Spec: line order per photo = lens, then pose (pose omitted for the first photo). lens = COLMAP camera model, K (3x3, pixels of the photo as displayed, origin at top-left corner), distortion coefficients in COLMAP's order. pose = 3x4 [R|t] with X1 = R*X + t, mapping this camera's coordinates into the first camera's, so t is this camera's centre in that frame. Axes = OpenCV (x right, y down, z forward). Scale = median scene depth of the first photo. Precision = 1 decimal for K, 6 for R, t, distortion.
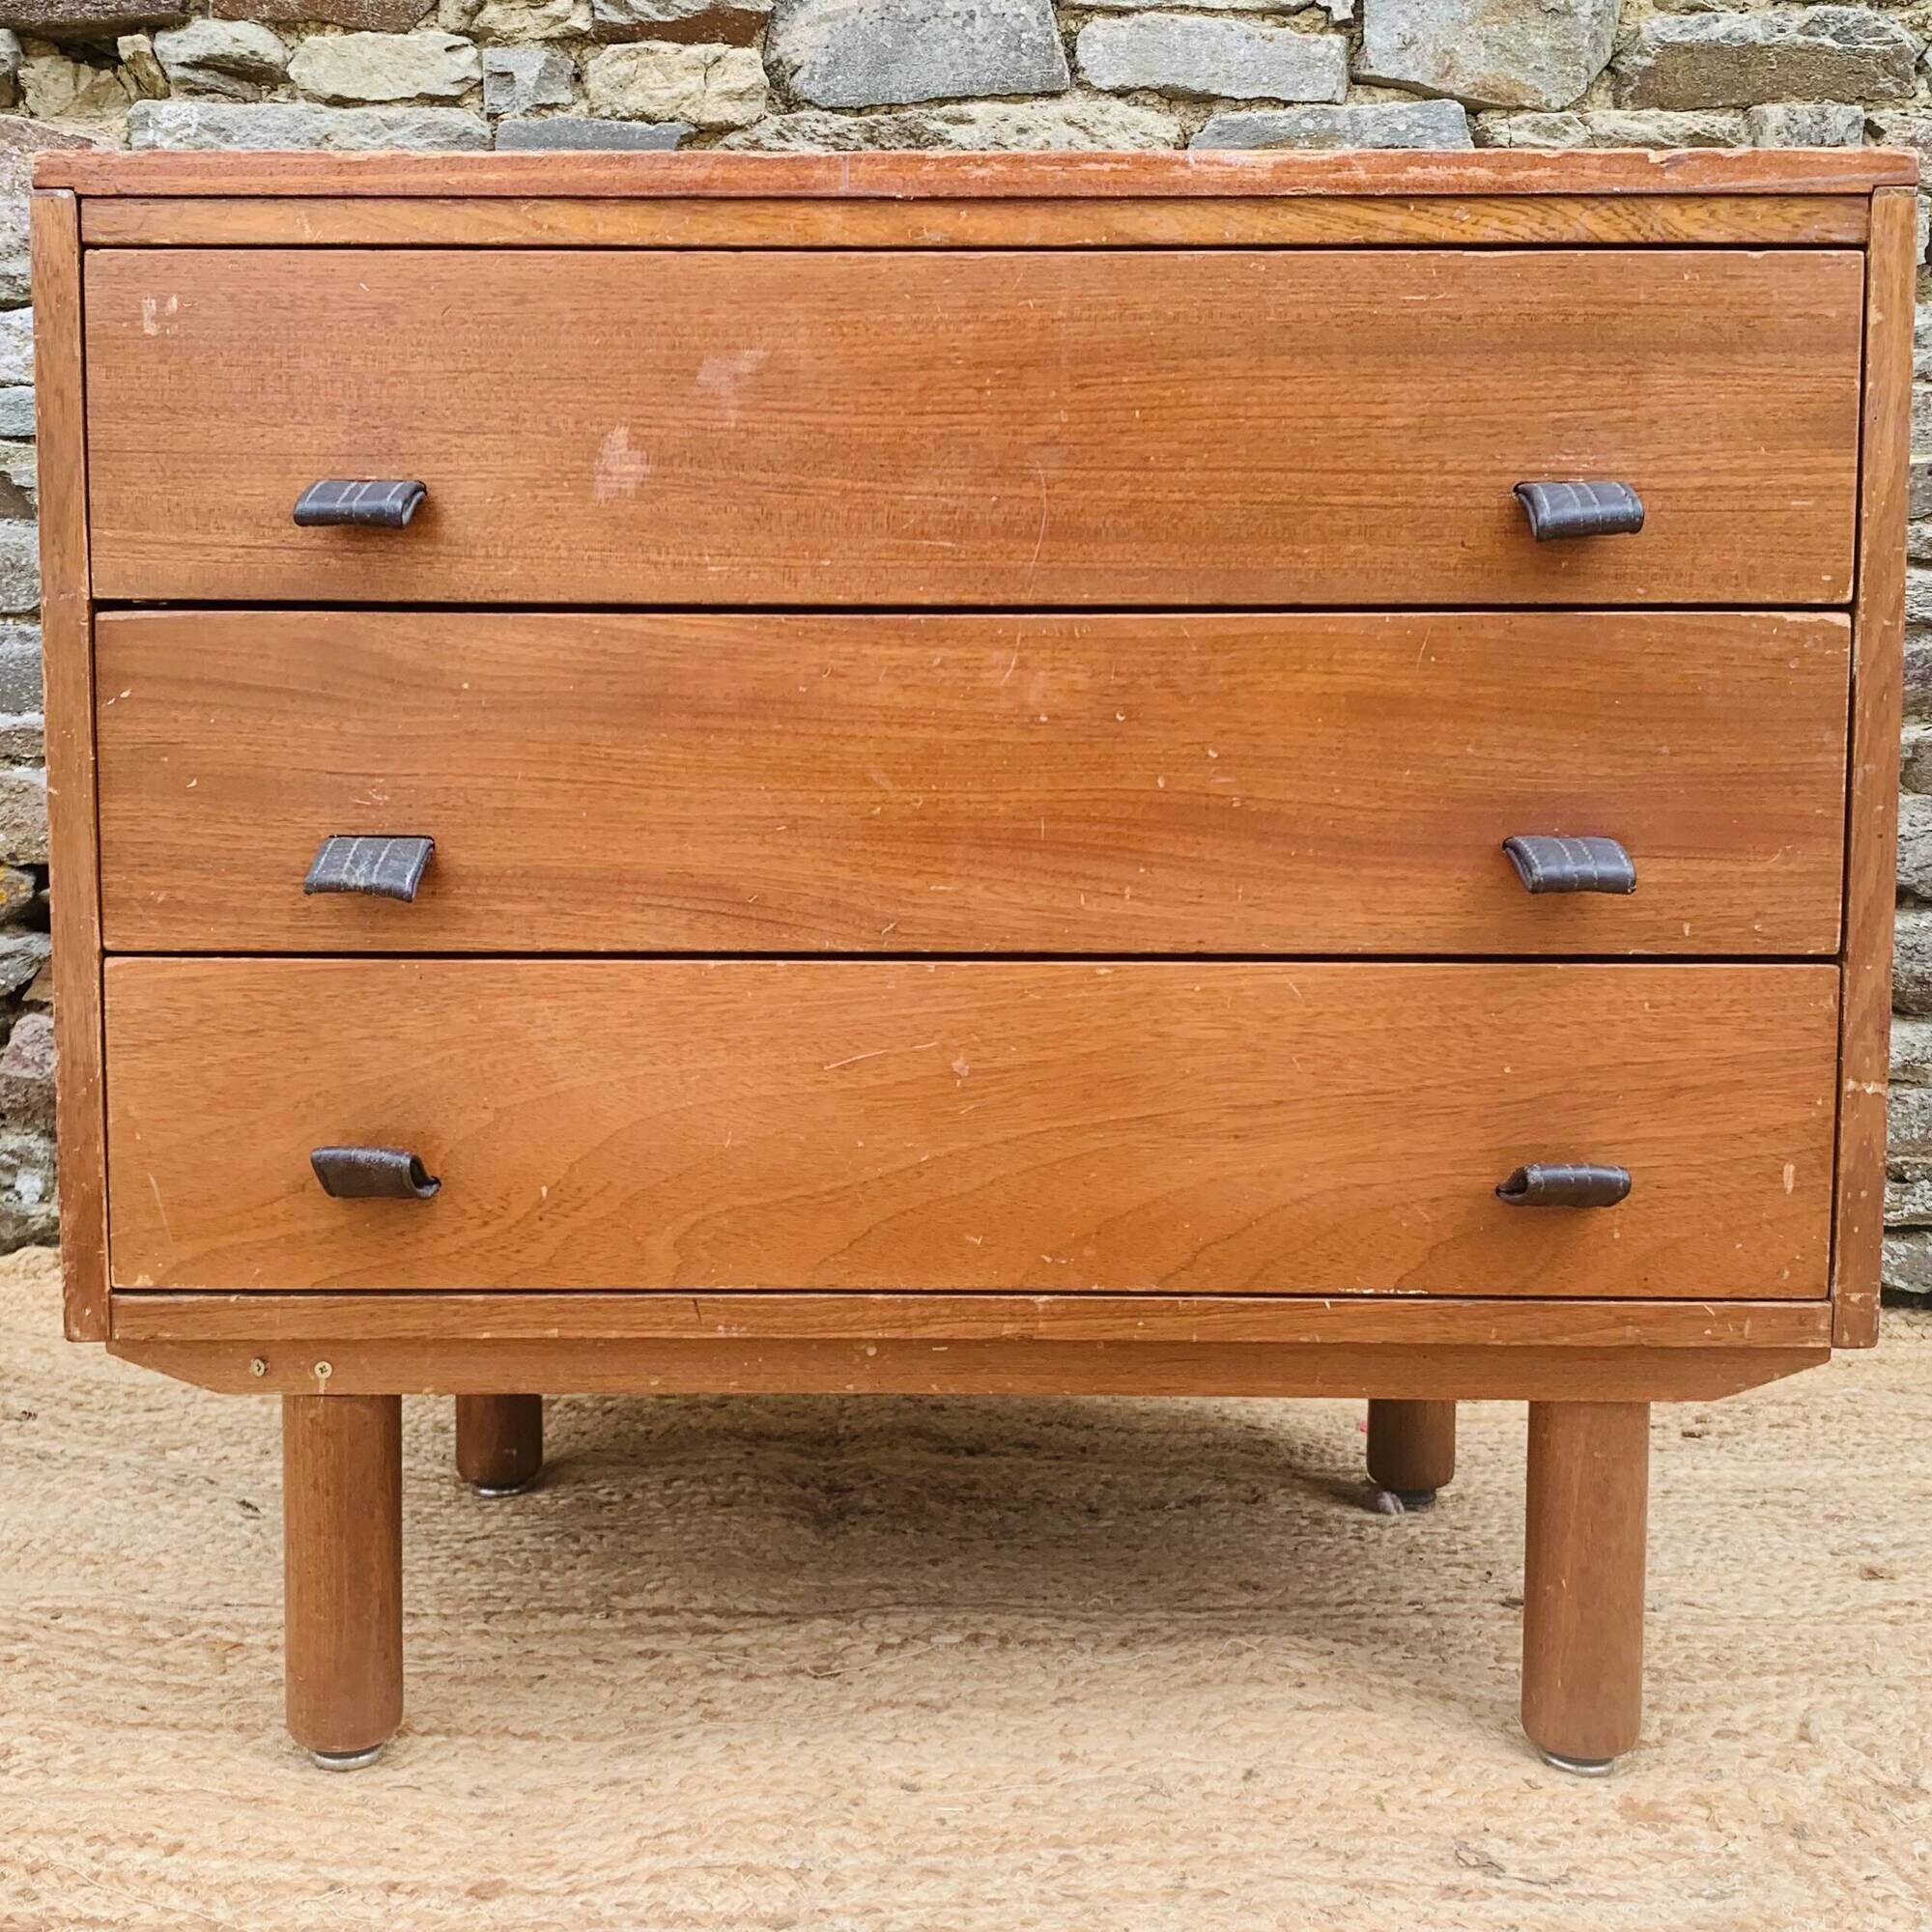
lens RADIAL K [[2354.5, 0, 896.9], [0, 2354.5, 943.9], [0, 0, 1]] dist [0.015948, -0.057341]
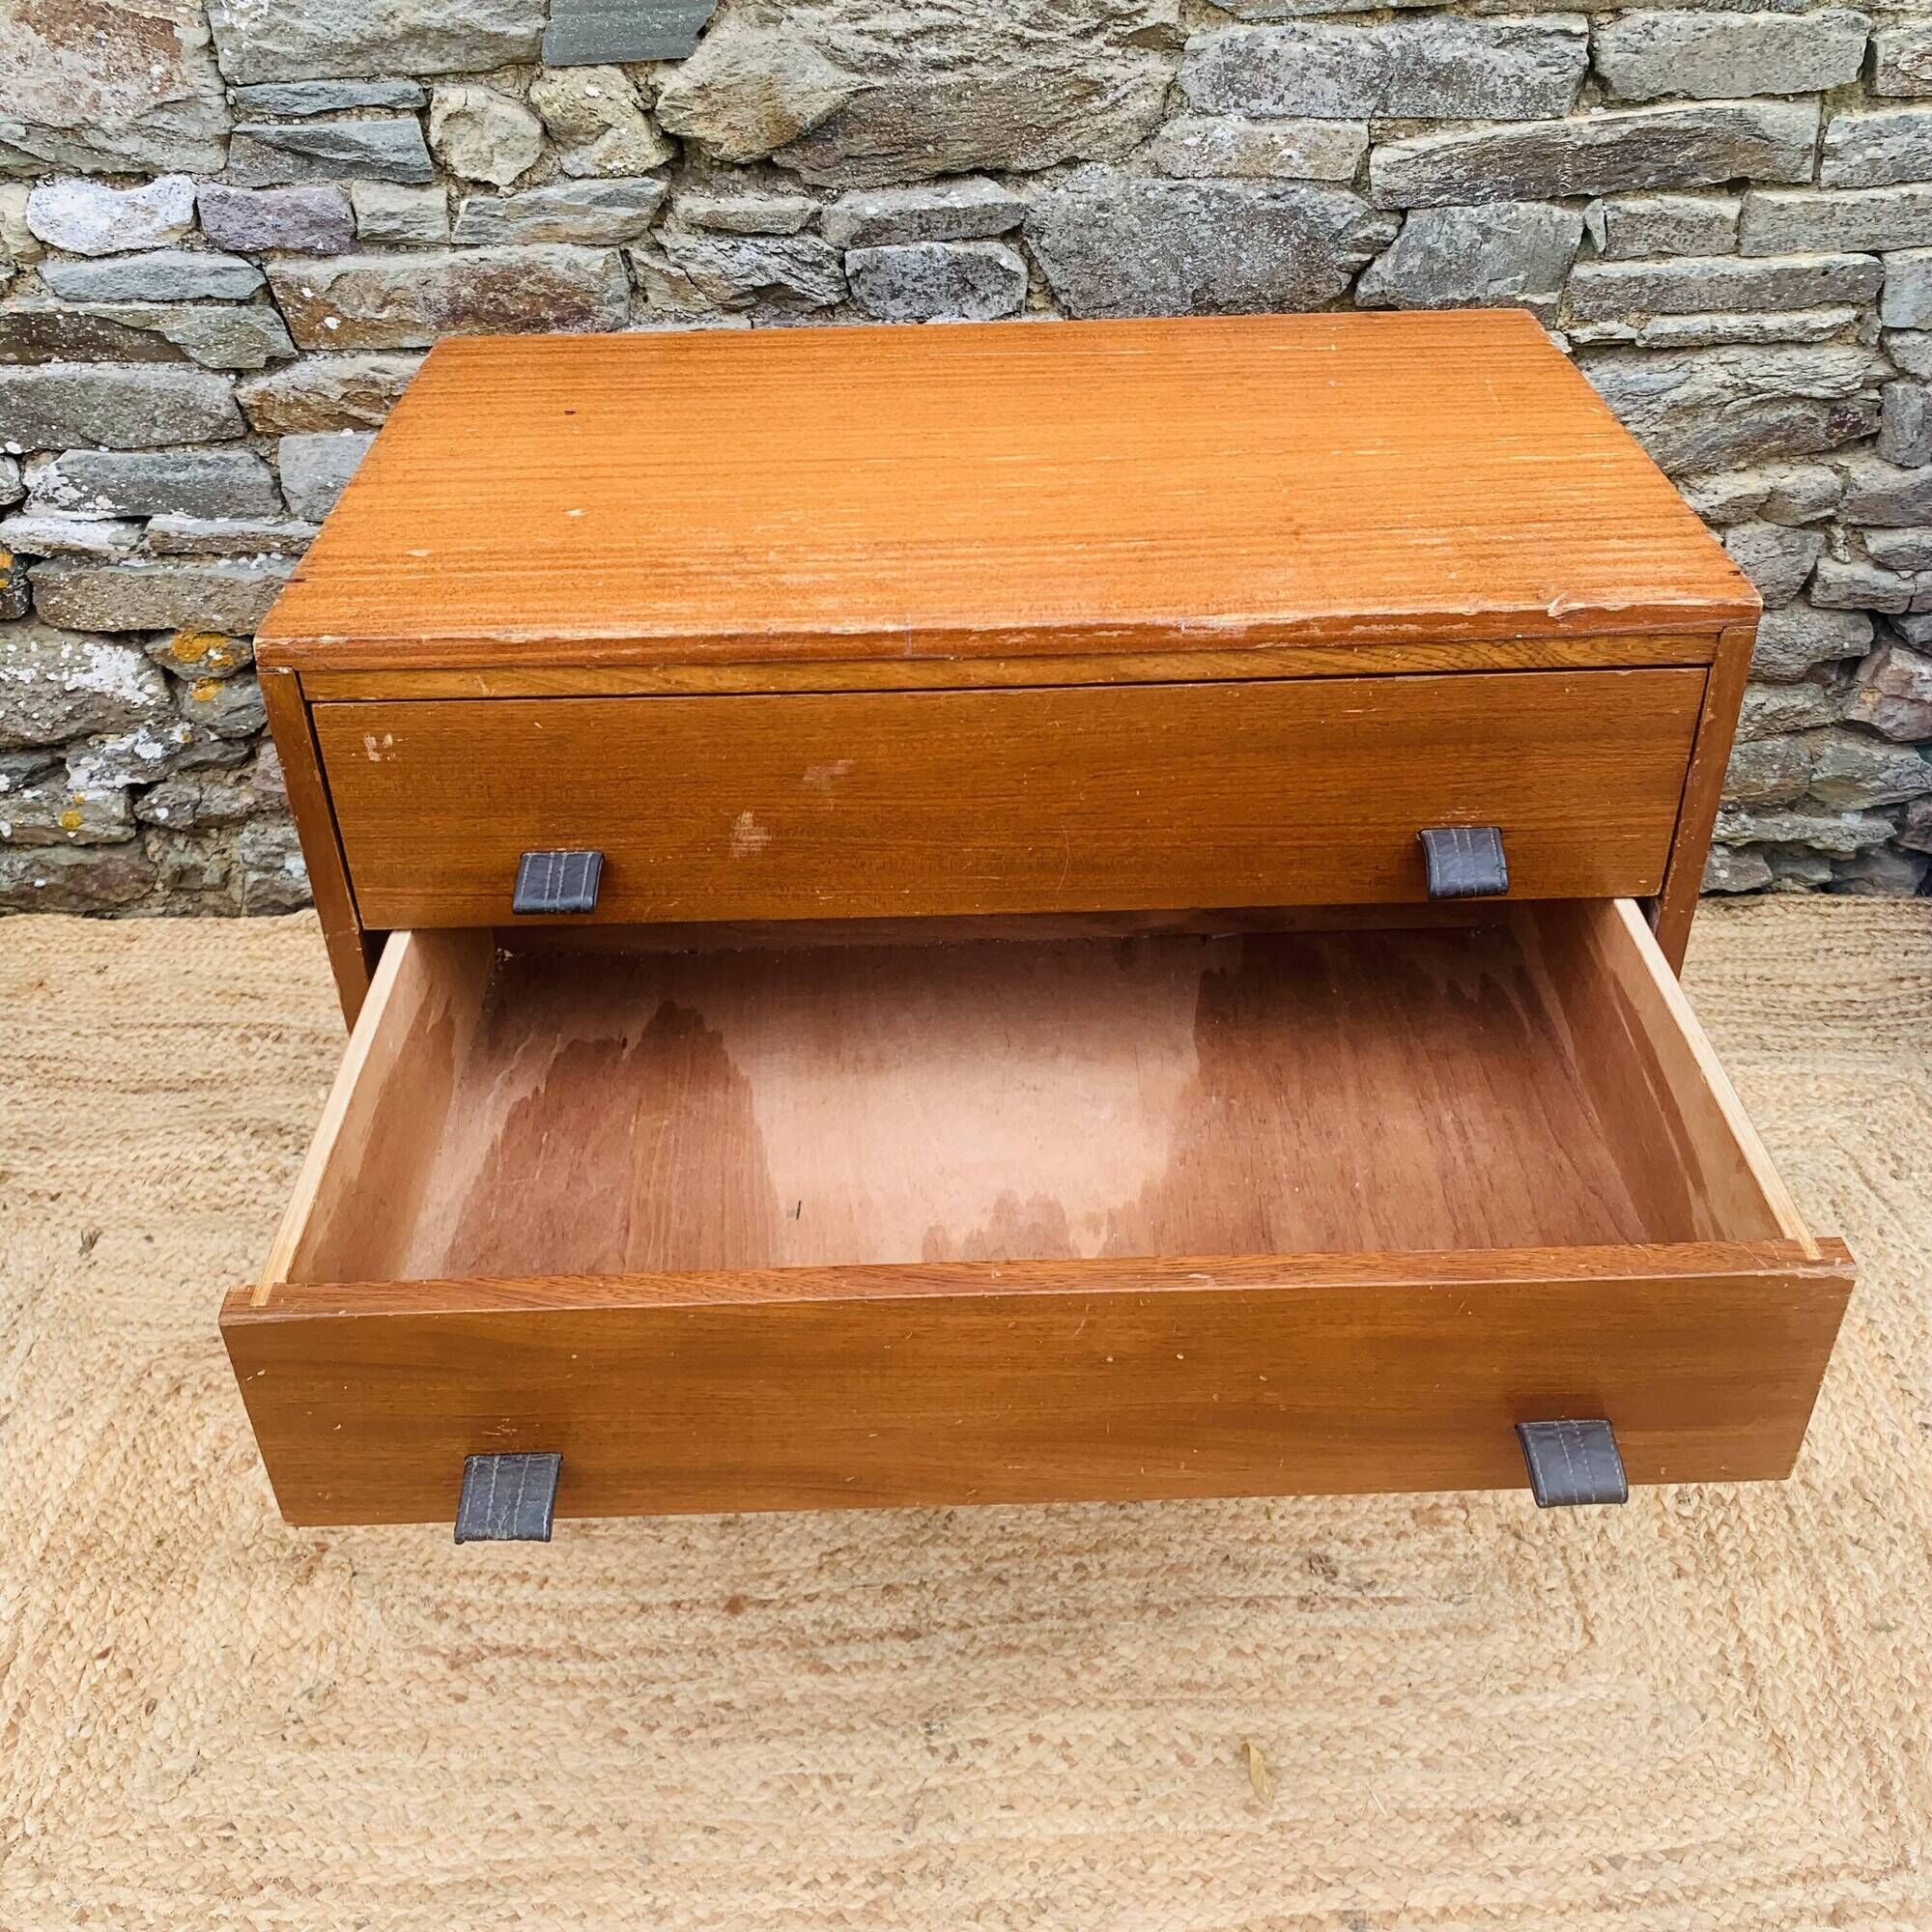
lens RADIAL K [[1978.6, 0, 966.4], [0, 1978.6, 955.5], [0, 0, 1]] dist [-0.008984, 0.014939]
pose [[0.999385, -0.033080, 0.011661, -0.009344], [0.022883, 0.866877, 0.497997, -0.677457], [-0.026582, -0.497423, 0.867101, 0.001480]]
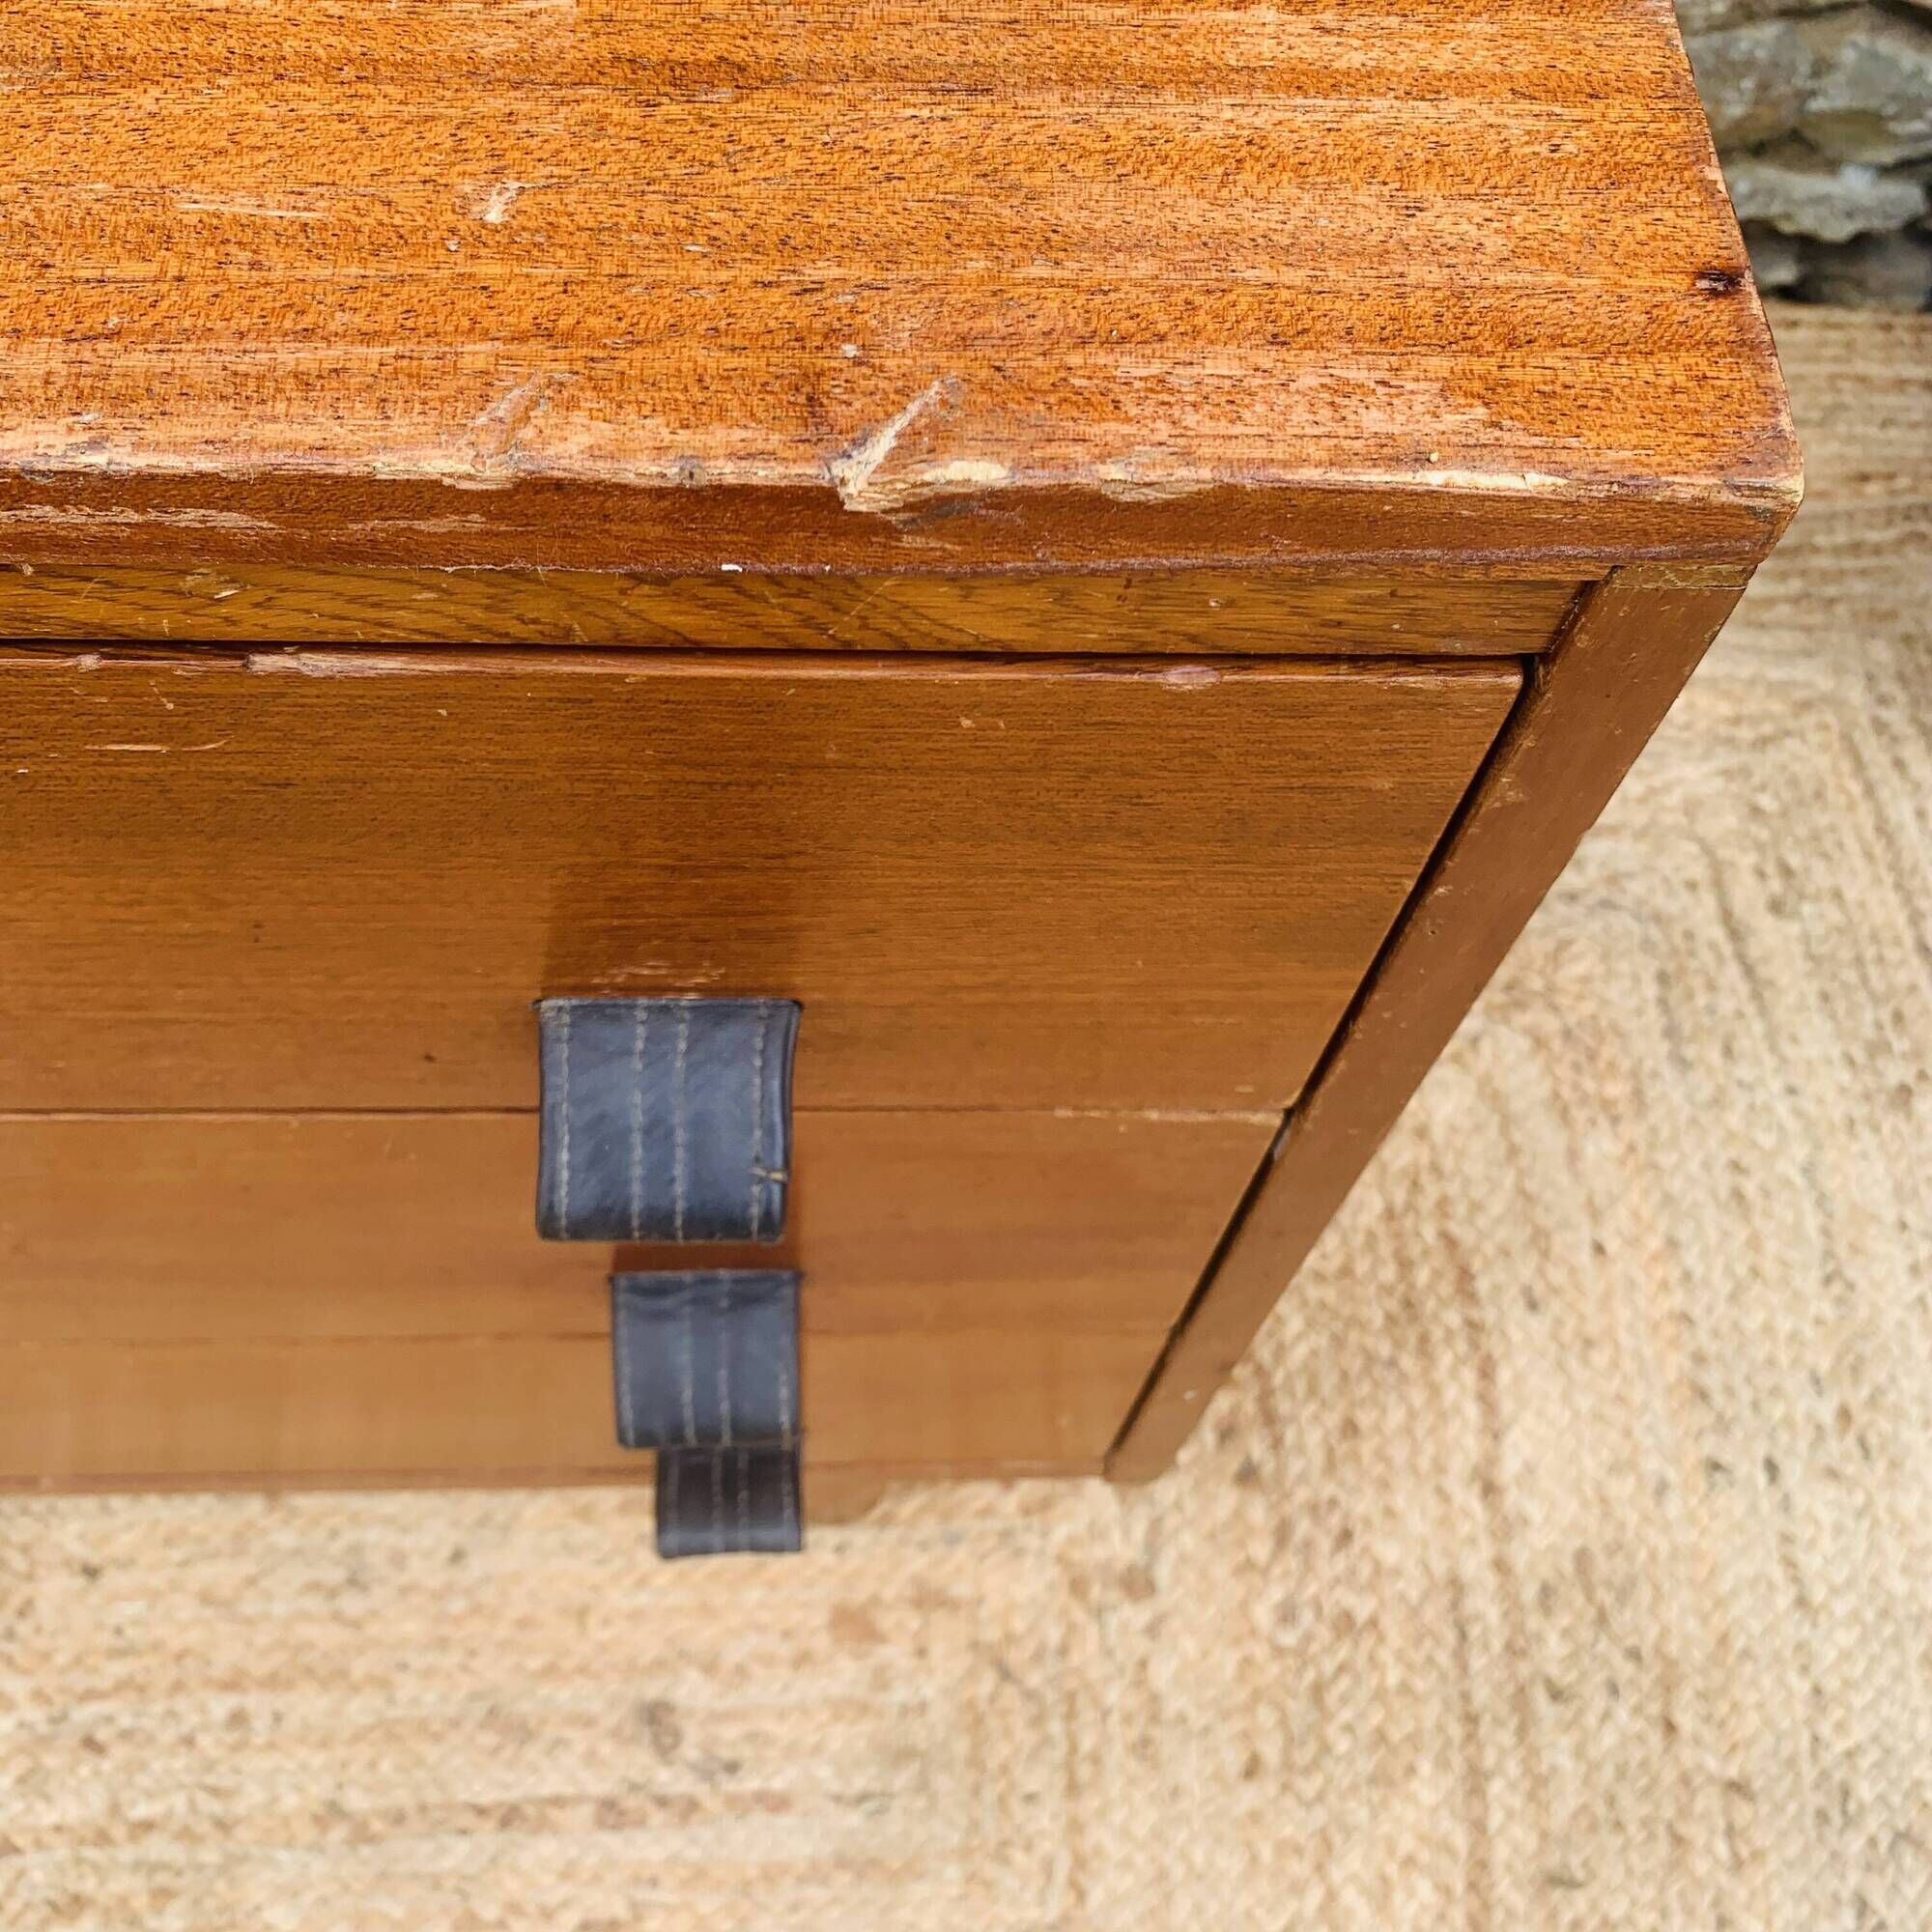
lens RADIAL K [[2014.7, 0, 955.8], [0, 2014.7, 949.1], [0, 0, 1]] dist [-0.020131, 0.014165]
pose [[0.997103, -0.008746, 0.075564, 0.301281], [-0.058906, 0.539747, 0.839764, -0.480127], [-0.048130, -0.841782, 0.537668, 0.795432]]
